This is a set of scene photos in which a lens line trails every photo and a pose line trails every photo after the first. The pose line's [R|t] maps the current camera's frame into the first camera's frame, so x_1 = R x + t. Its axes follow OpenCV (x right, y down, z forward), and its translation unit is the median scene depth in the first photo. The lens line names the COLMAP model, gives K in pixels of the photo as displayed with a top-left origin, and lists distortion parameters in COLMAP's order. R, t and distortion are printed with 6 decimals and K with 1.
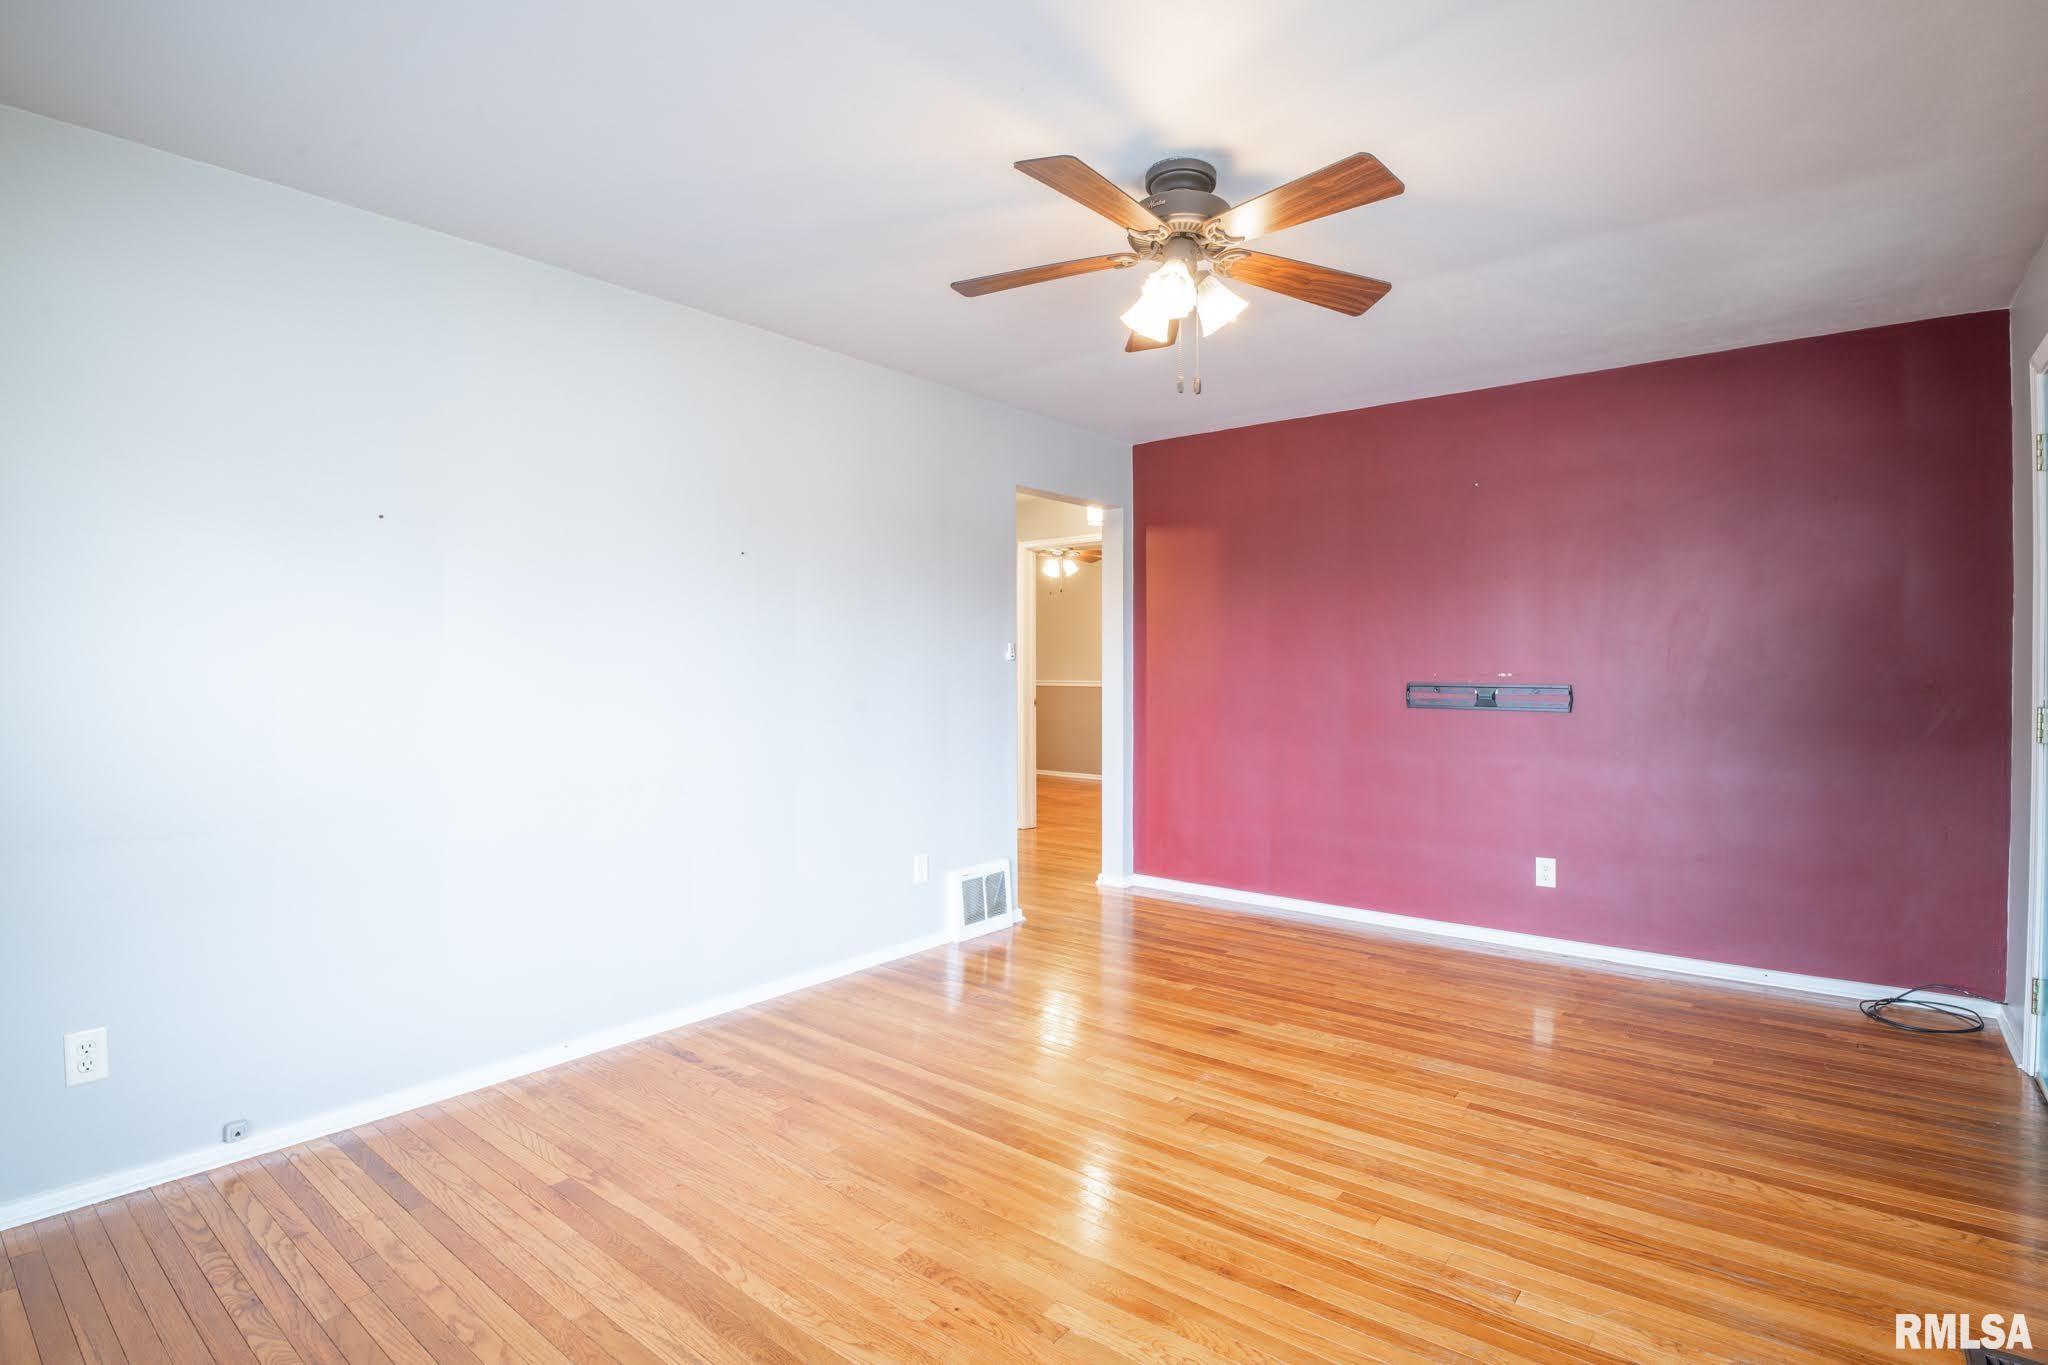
lens RADIAL K [[1004.8, 0, 1027.8], [0, 1004.8, 668.8], [0, 0, 1]] dist [-0.021857, -0.006851]
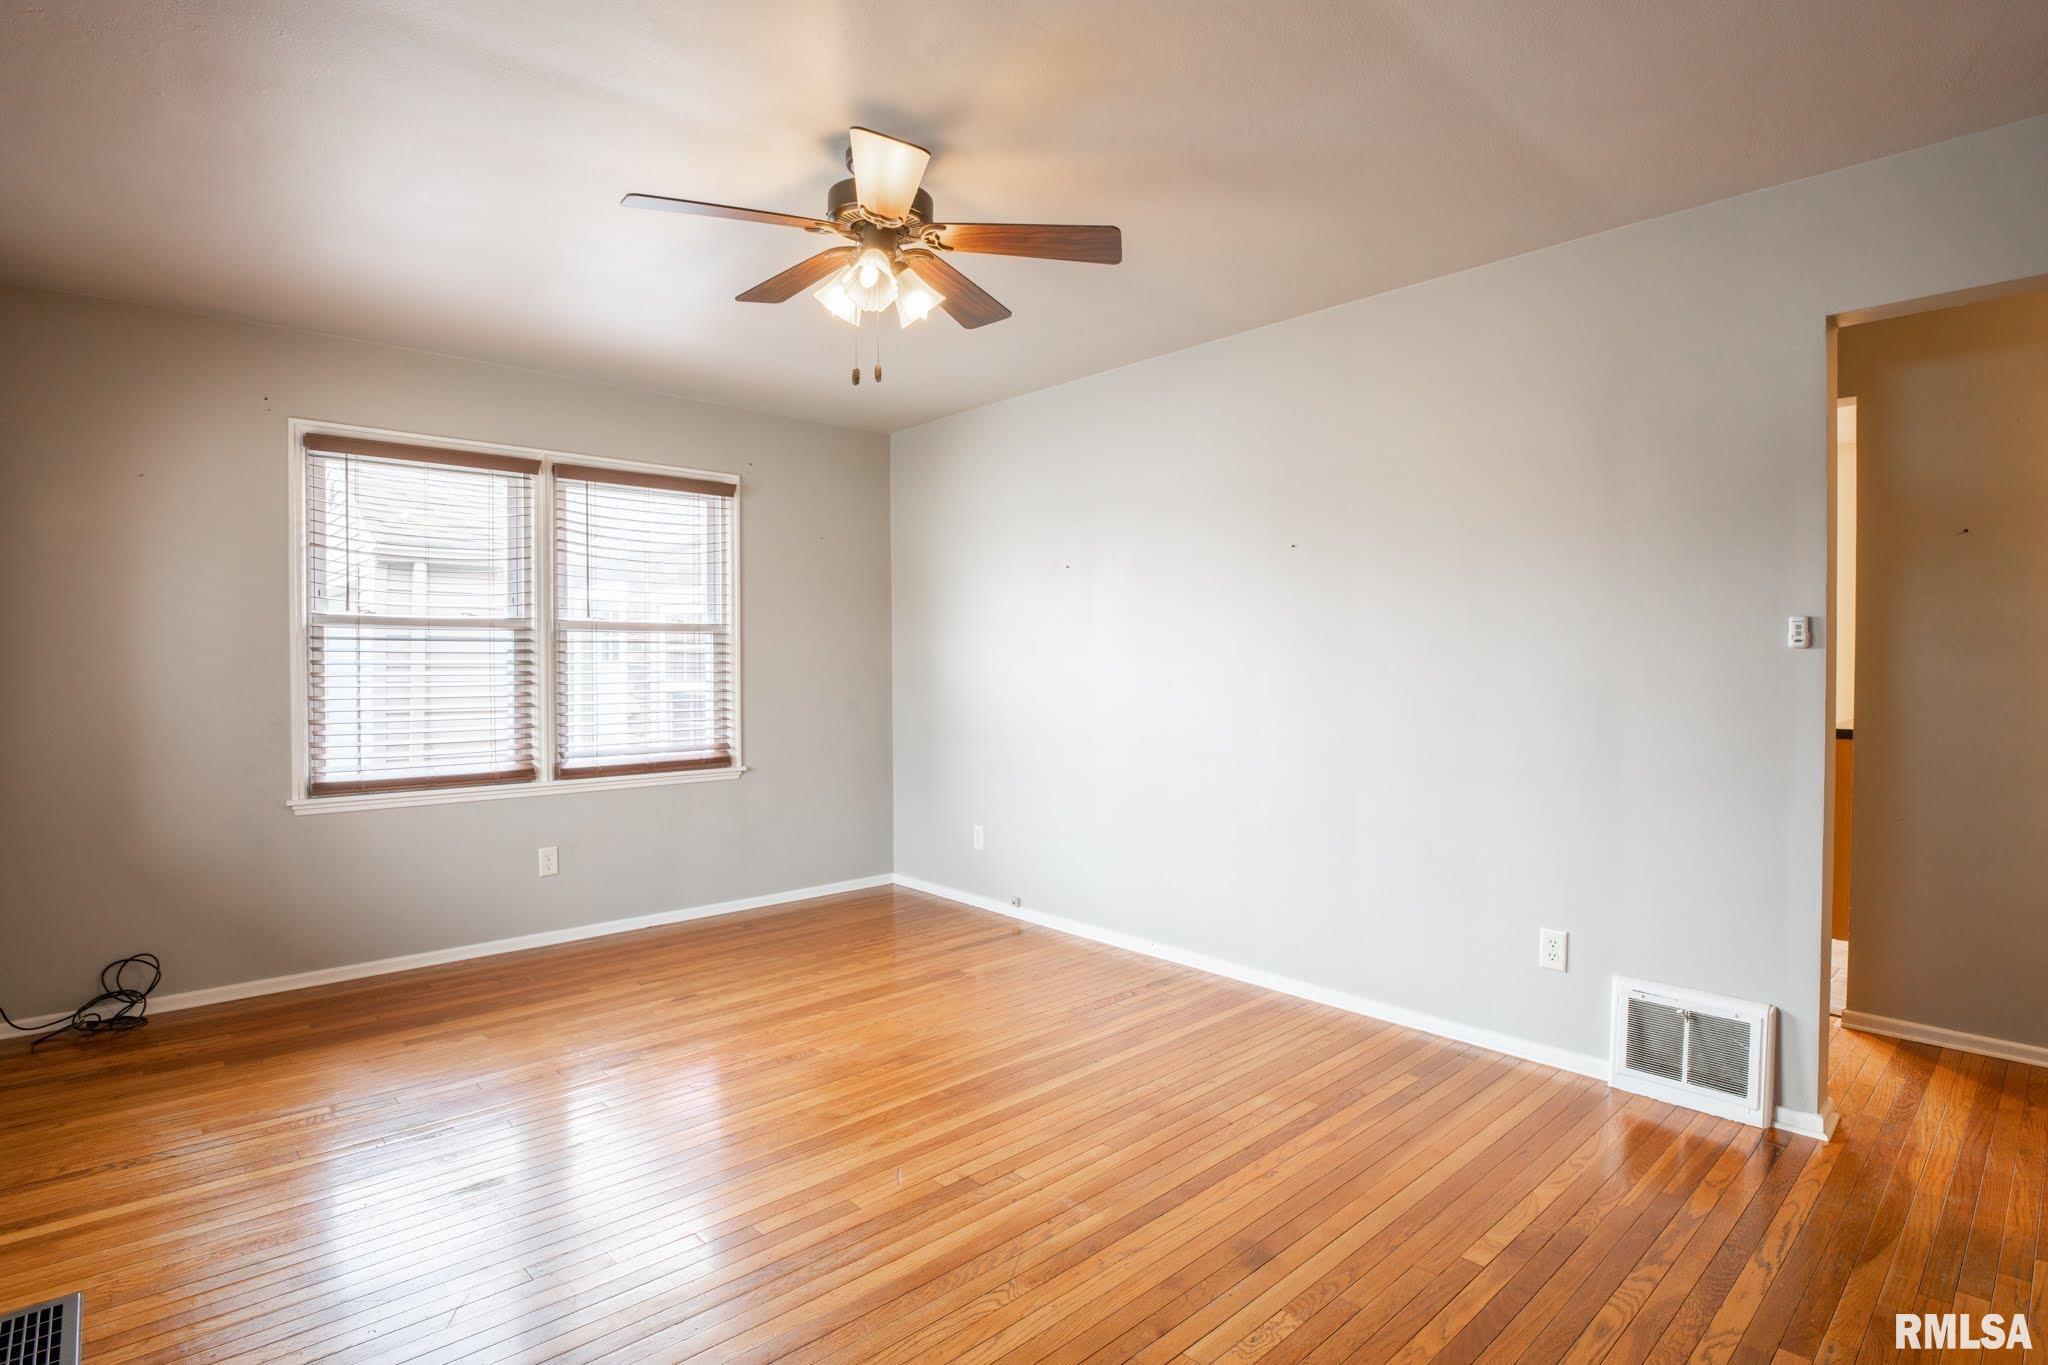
lens RADIAL K [[1015.9, 0, 1025.0], [0, 1015.9, 677.3], [0, 0, 1]] dist [-0.020026, -0.006360]
pose [[-0.150195, 0.020472, -0.988444, 0.855077], [-0.003373, 0.999769, 0.021219, -0.004665], [0.988651, 0.006521, -0.150091, 0.992166]]
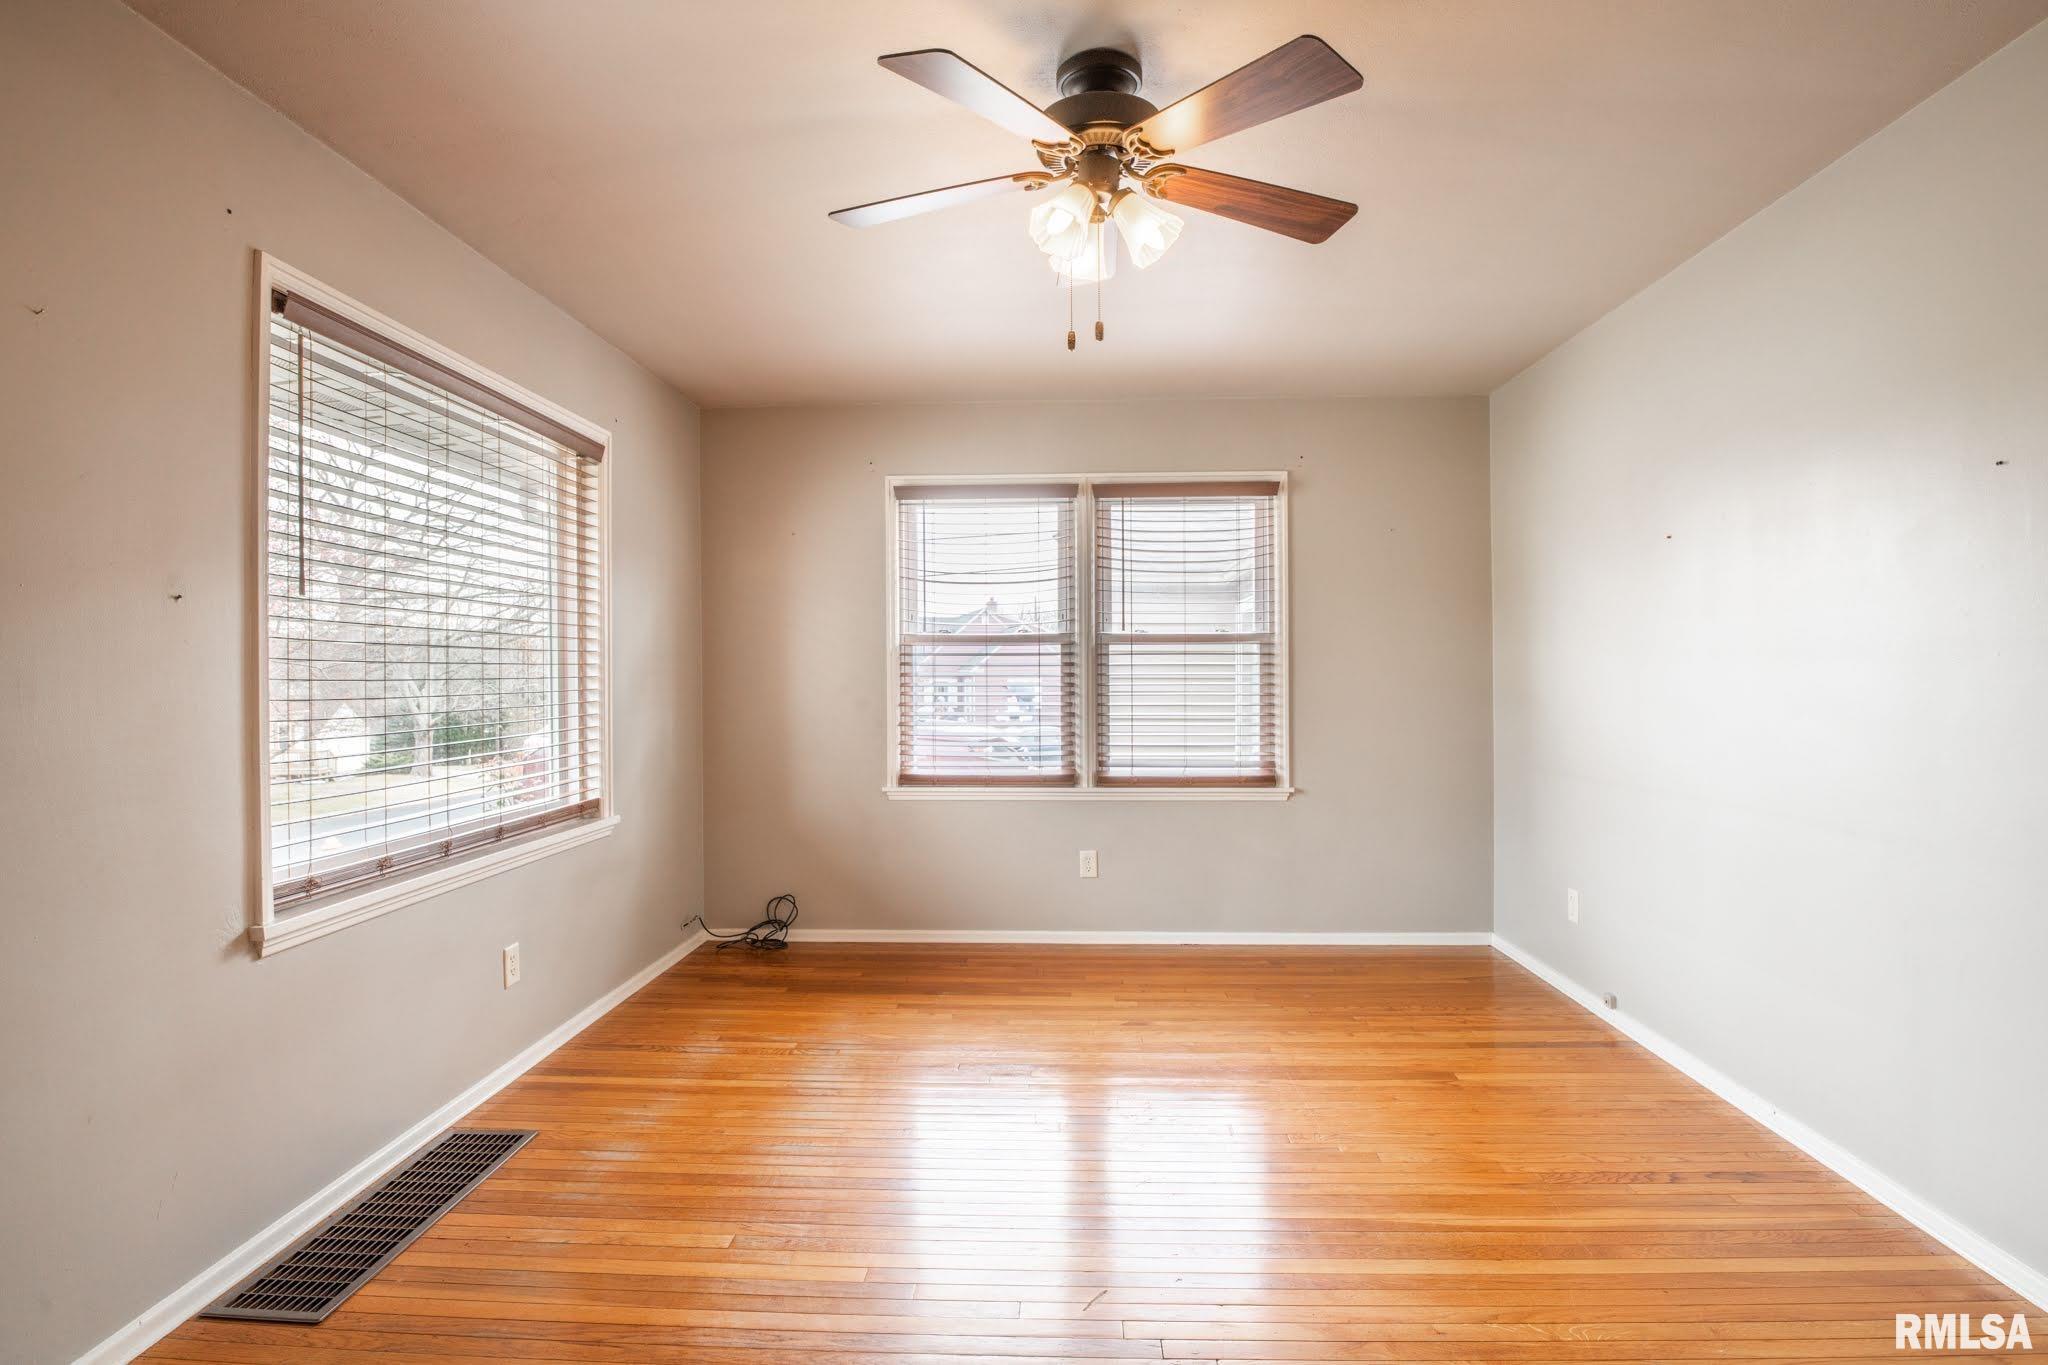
lens RADIAL K [[1015.9, 0, 1025.0], [0, 1015.9, 677.3], [0, 0, 1]] dist [-0.020026, -0.006360]
pose [[-0.806845, 0.009440, -0.590688, 0.532257], [0.004389, 0.999941, 0.009985, -0.004460], [0.590747, 0.005464, -0.806838, 1.255230]]
